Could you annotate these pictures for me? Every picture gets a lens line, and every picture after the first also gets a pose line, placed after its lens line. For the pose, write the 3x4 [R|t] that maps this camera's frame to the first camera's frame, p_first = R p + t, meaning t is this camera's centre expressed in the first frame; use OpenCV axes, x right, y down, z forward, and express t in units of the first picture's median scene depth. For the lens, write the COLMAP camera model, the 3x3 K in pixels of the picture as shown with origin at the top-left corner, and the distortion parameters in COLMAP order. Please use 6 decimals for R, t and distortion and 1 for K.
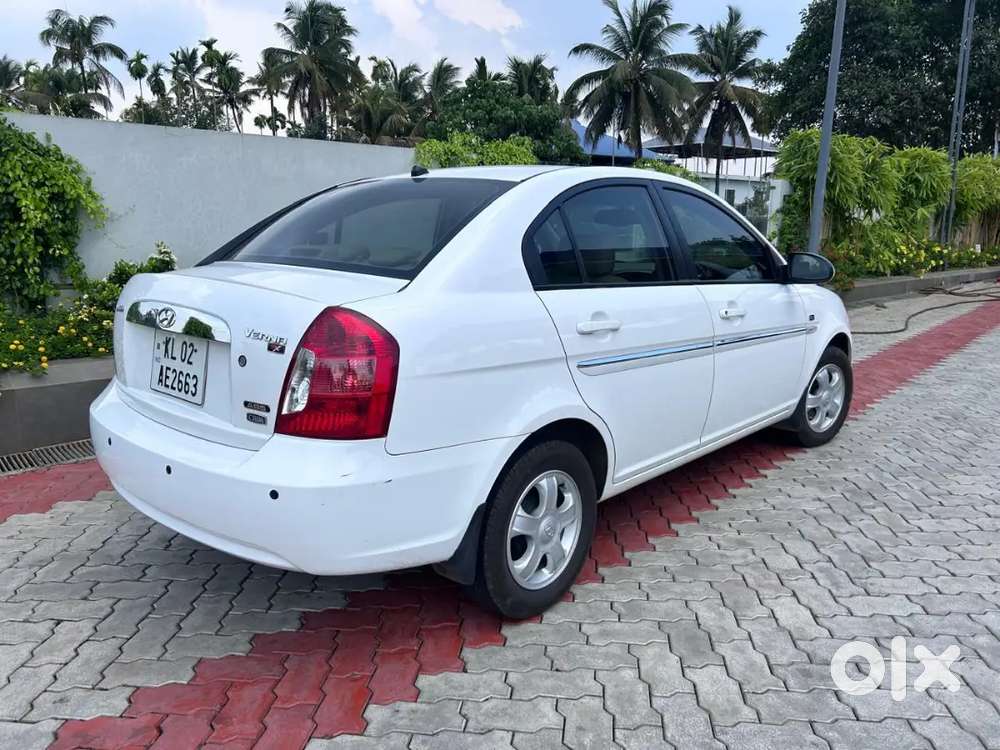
lens RADIAL K [[756.9, 0, 491.7], [0, 756.9, 374.4], [0, 0, 1]] dist [0.045825, -0.050156]
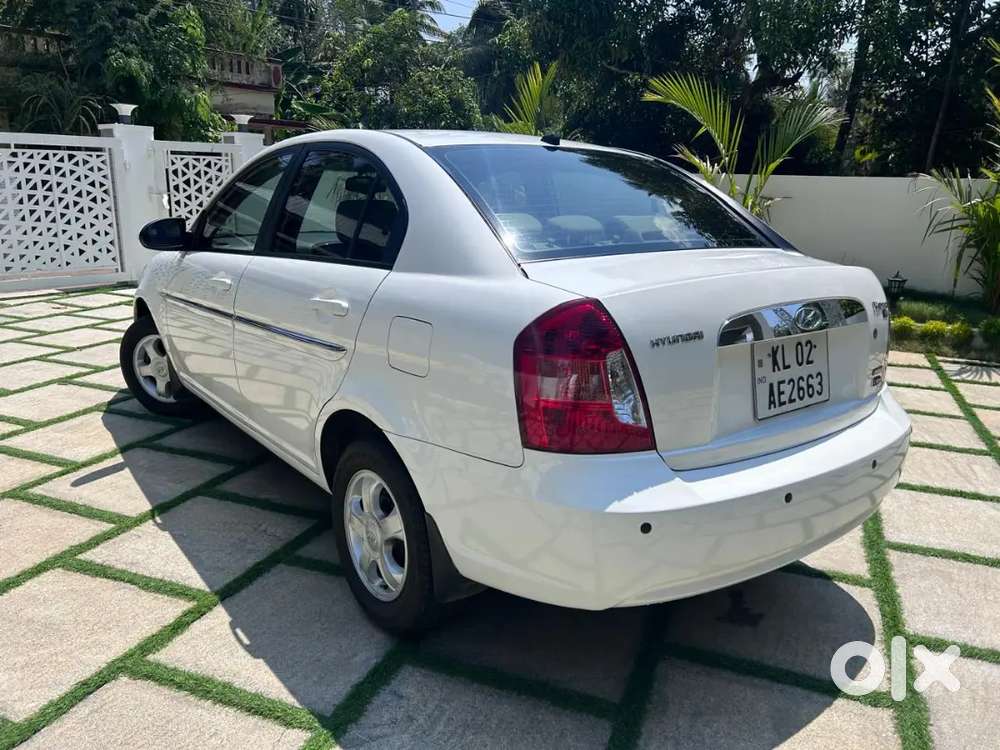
lens RADIAL K [[756.9, 0, 498.6], [0, 756.9, 376.6], [0, 0, 1]] dist [0.045825, -0.050156]
pose [[0.185399, -0.238556, 0.953267, -1.257668], [0.178962, 0.962059, 0.205950, -0.237016], [-0.966230, 0.132416, 0.221057, 1.103502]]
